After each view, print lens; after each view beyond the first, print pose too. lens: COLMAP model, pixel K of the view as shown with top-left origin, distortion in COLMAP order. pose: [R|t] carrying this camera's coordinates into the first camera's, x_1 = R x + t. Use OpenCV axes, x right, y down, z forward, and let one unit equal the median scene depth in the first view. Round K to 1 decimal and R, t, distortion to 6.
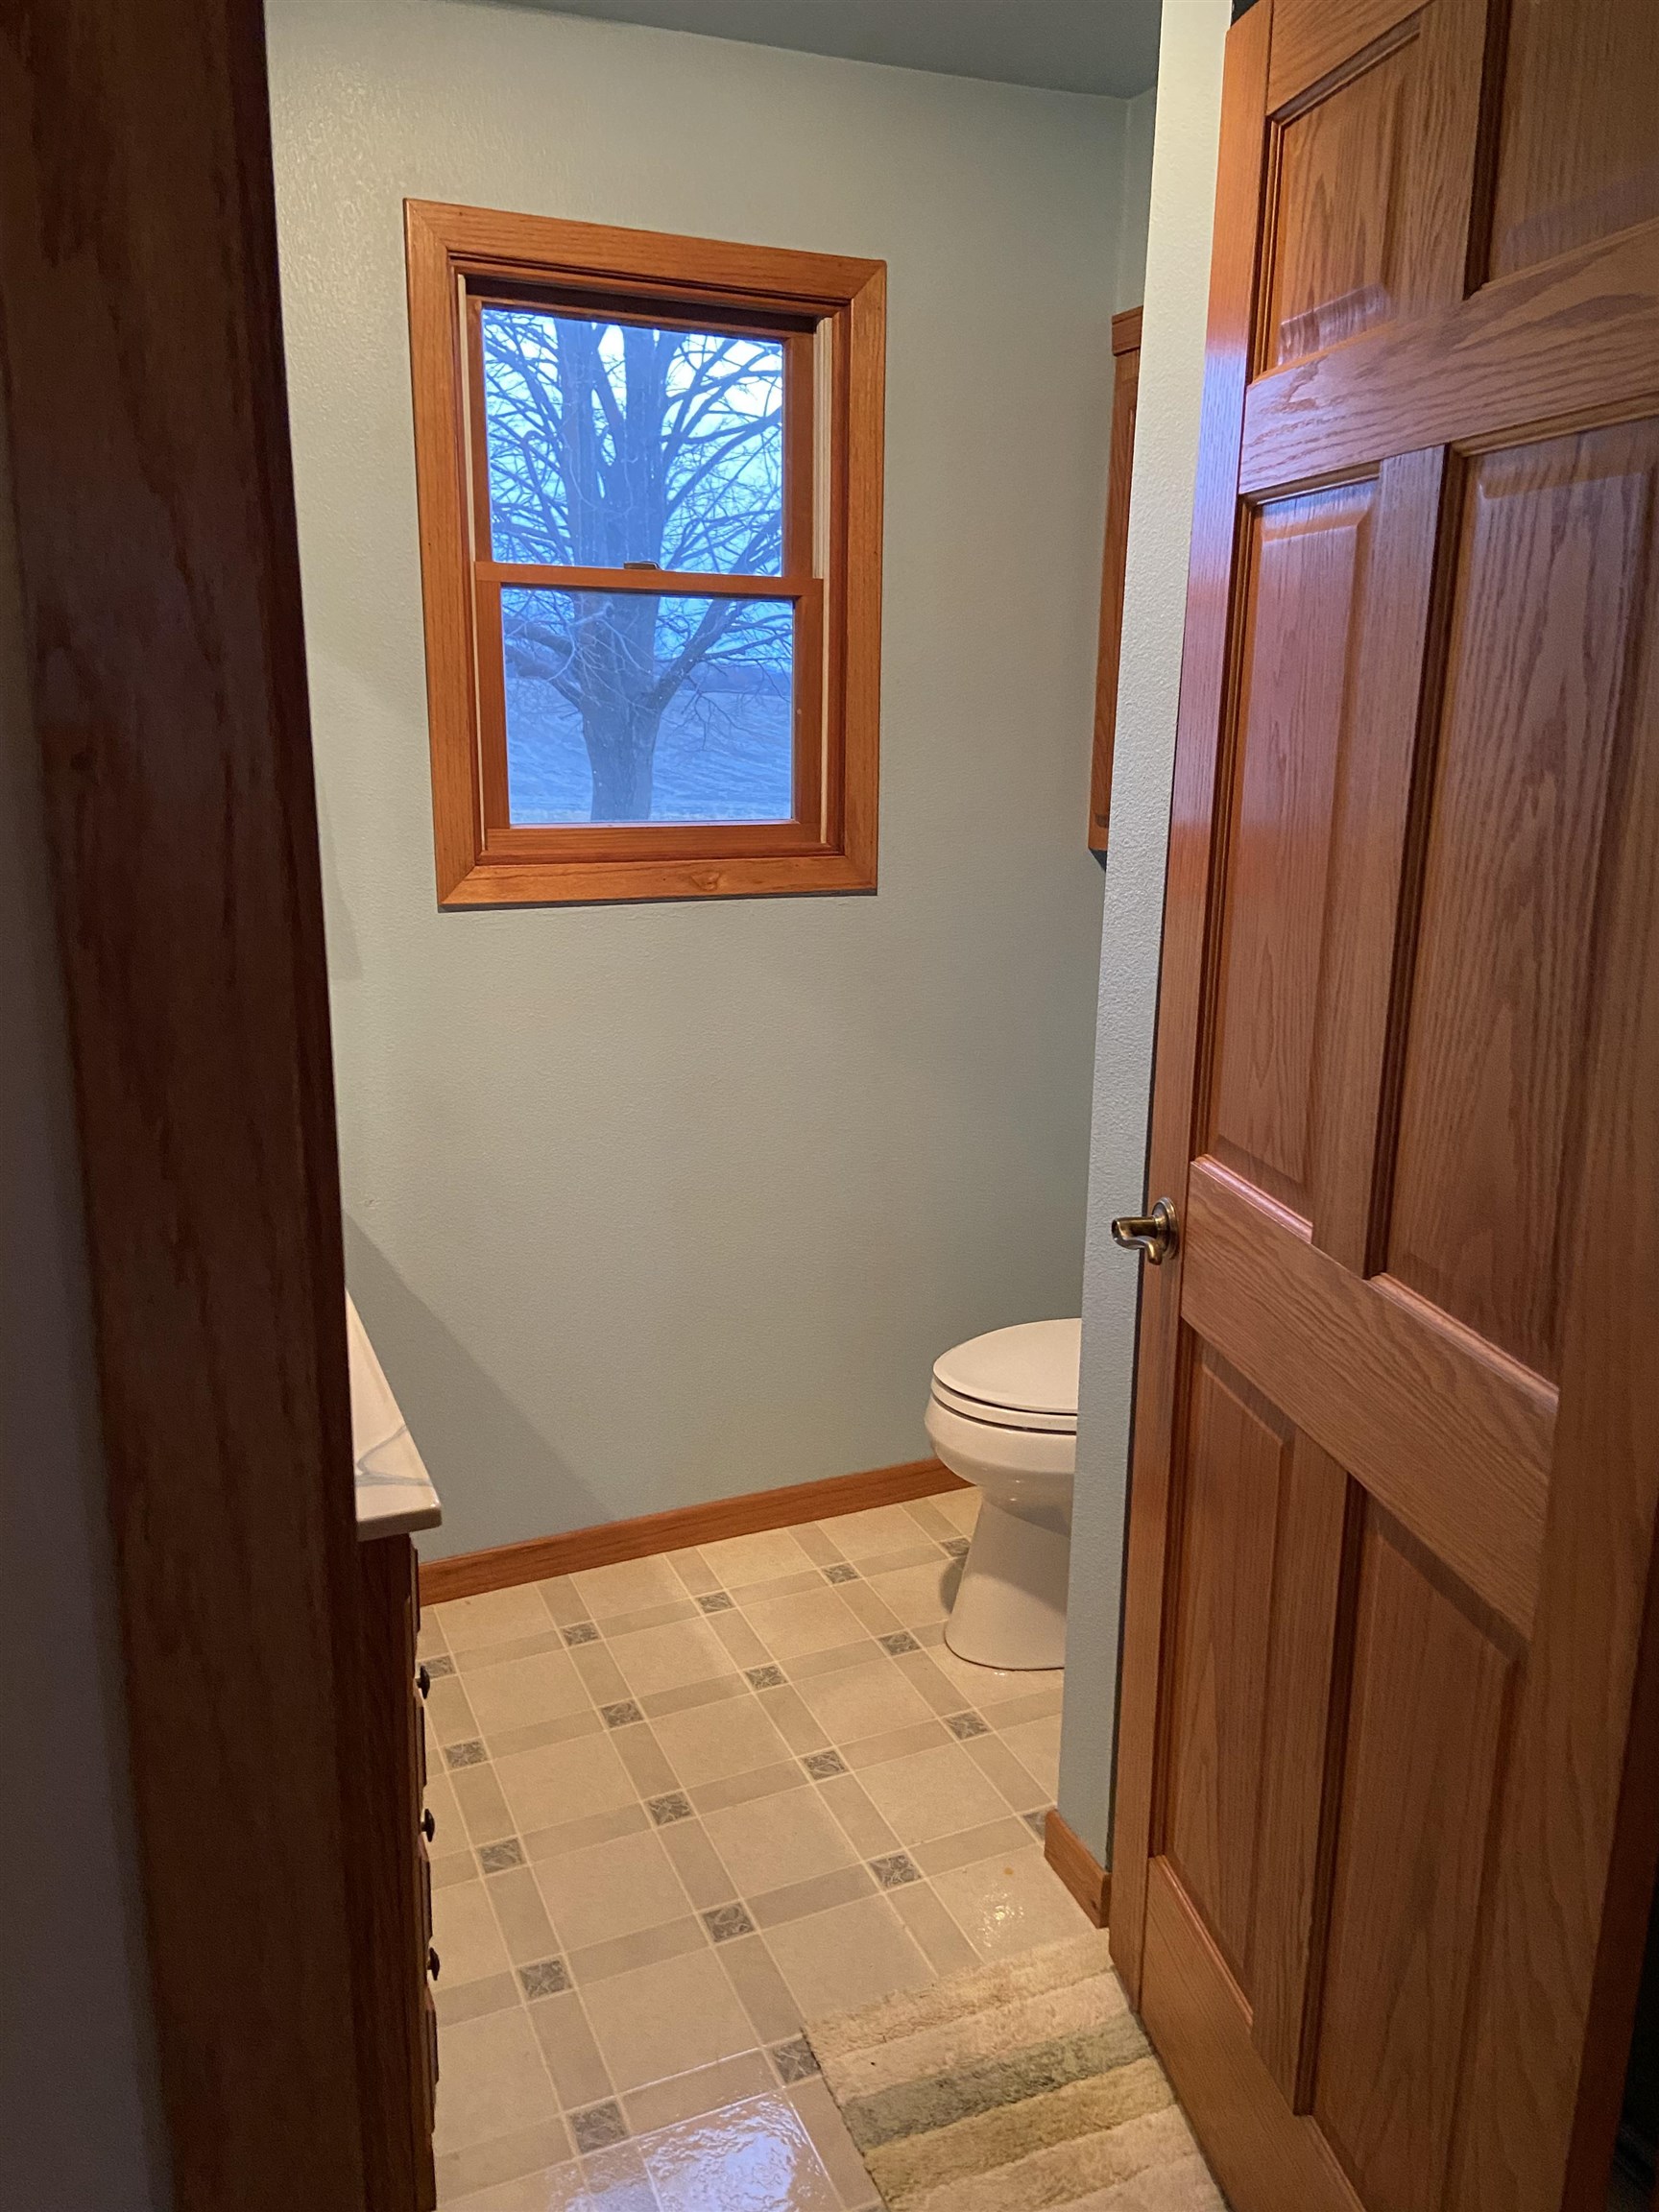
lens RADIAL K [[1660.8, 0, 834.8], [0, 1660.8, 1111.0], [0, 0, 1]] dist [0.102315, -0.094788]
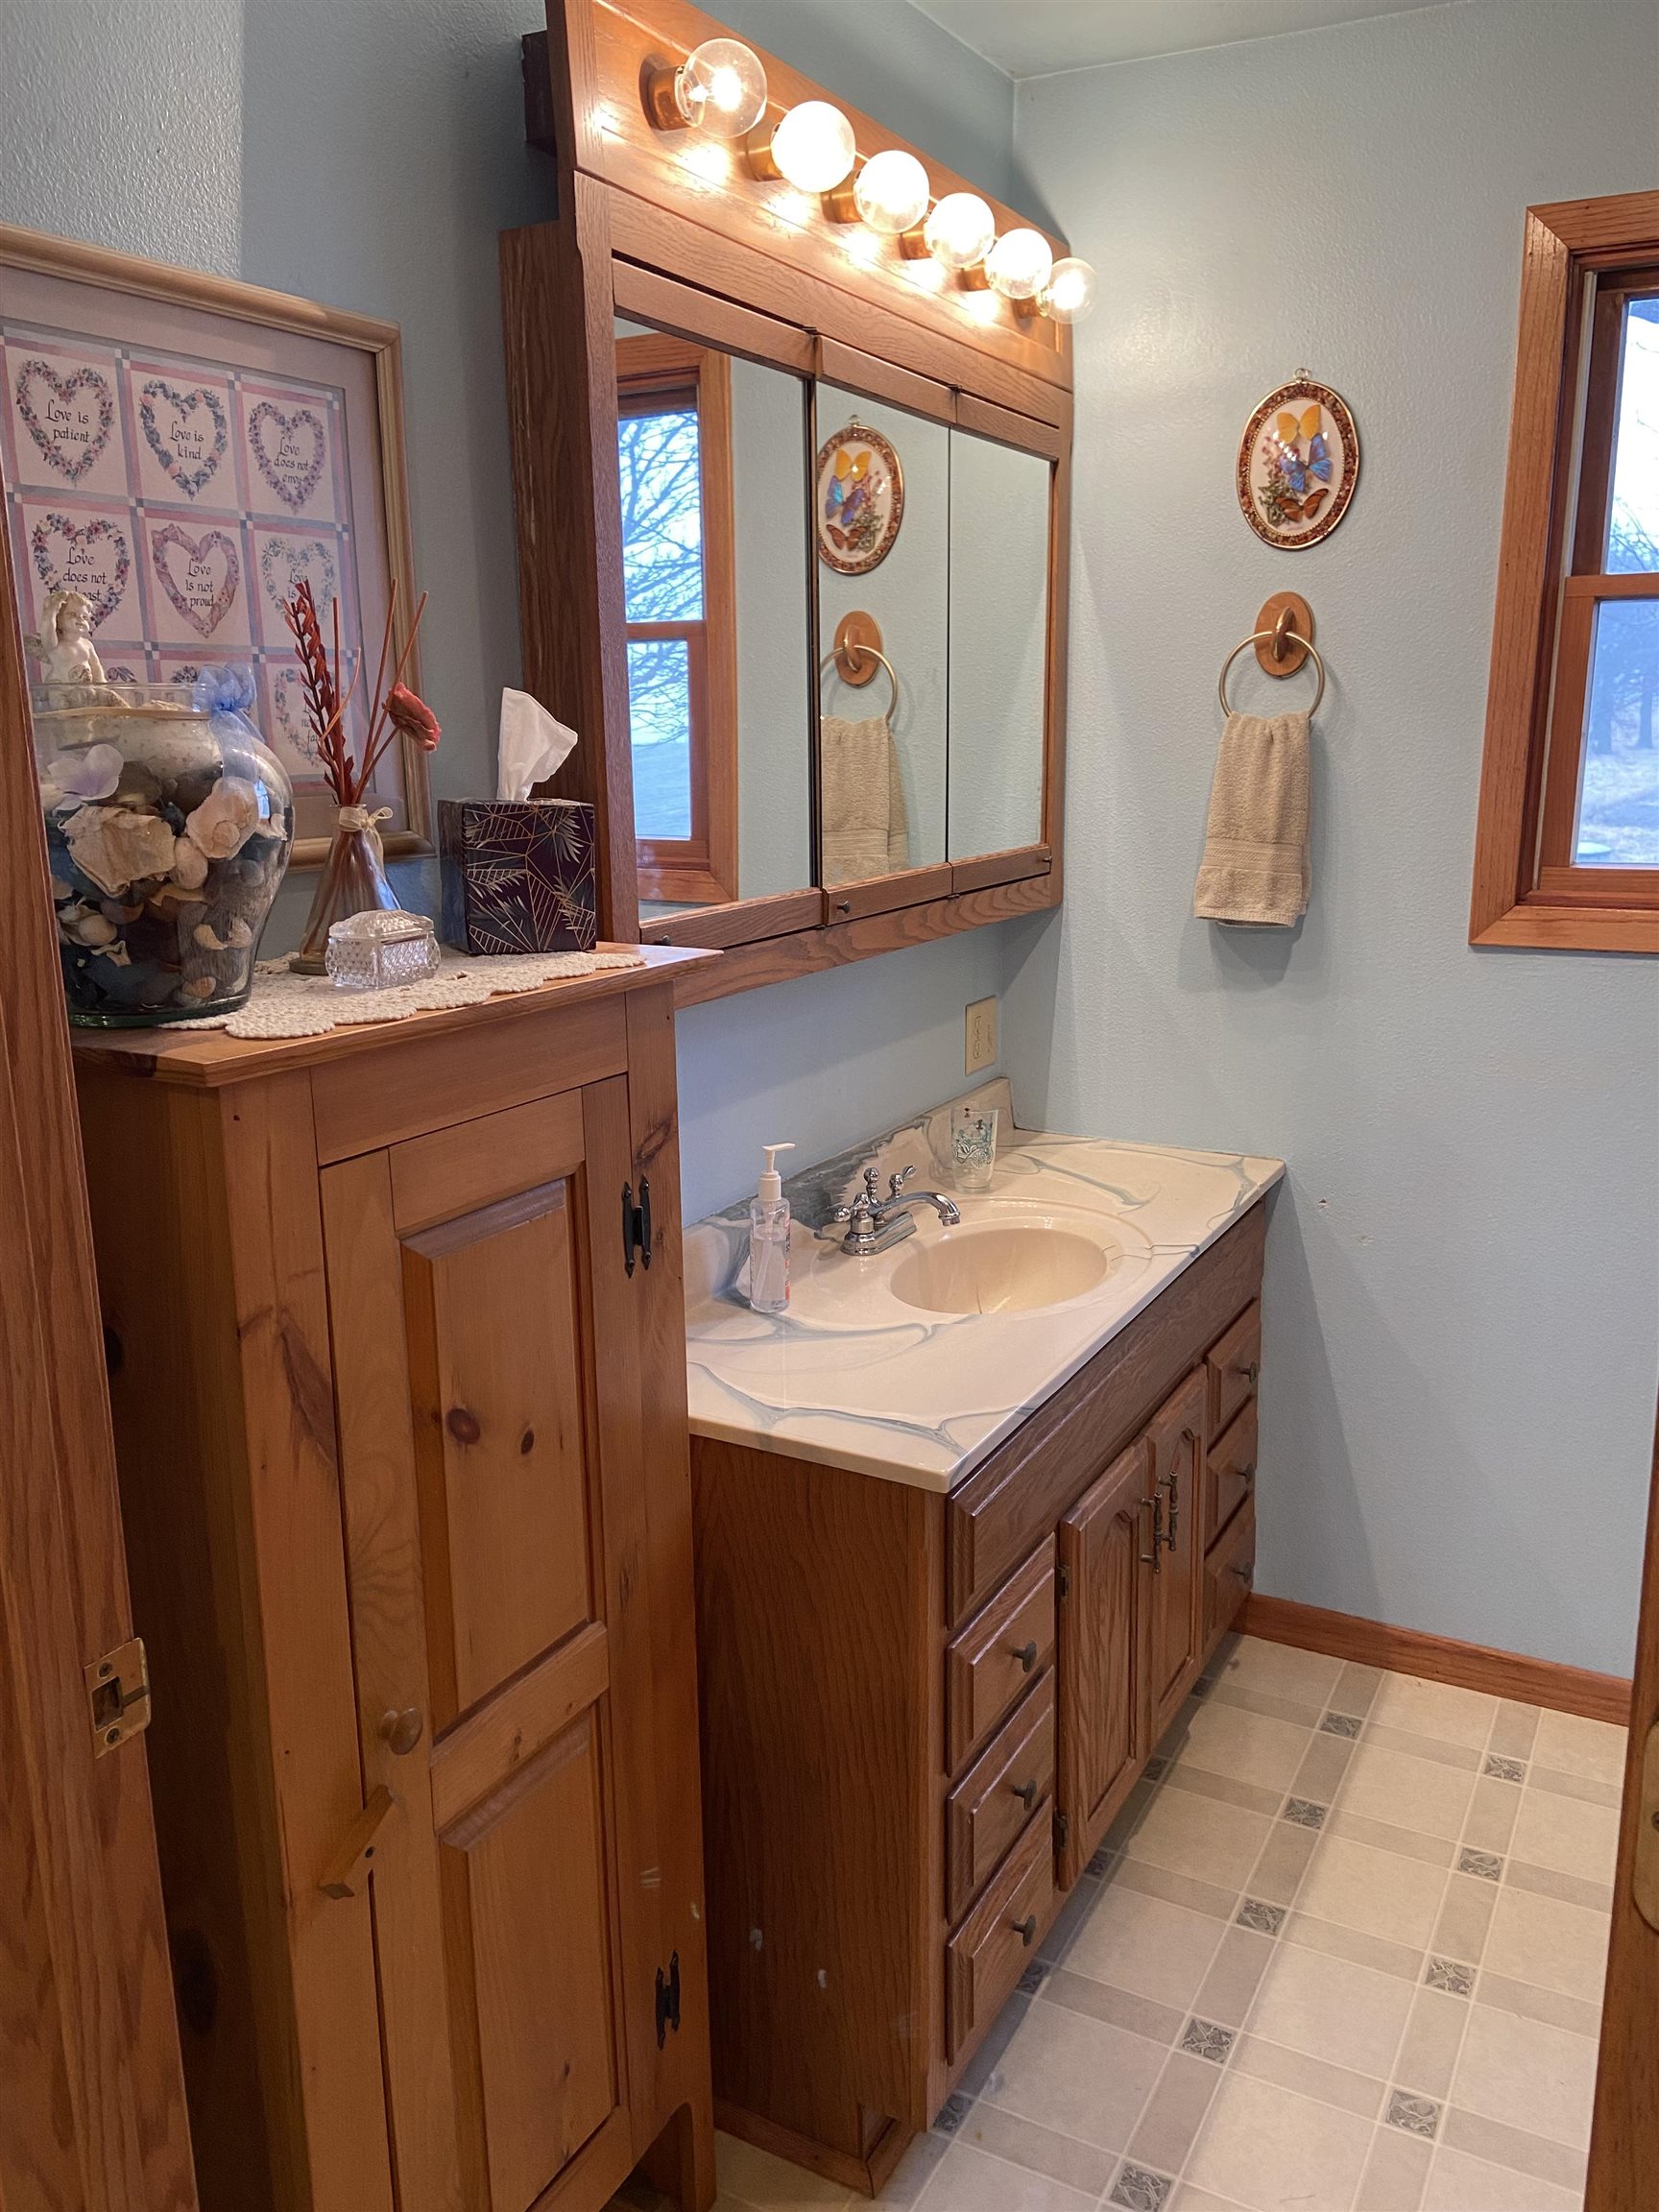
lens RADIAL K [[1660.8, 0, 837.9], [0, 1660.8, 1102.7], [0, 0, 1]] dist [0.102315, -0.094788]
pose [[0.620318, 0.147369, -0.770382, 0.330623], [-0.168273, 0.984325, 0.052799, -0.029368], [0.766087, 0.096882, 0.635393, 0.150229]]
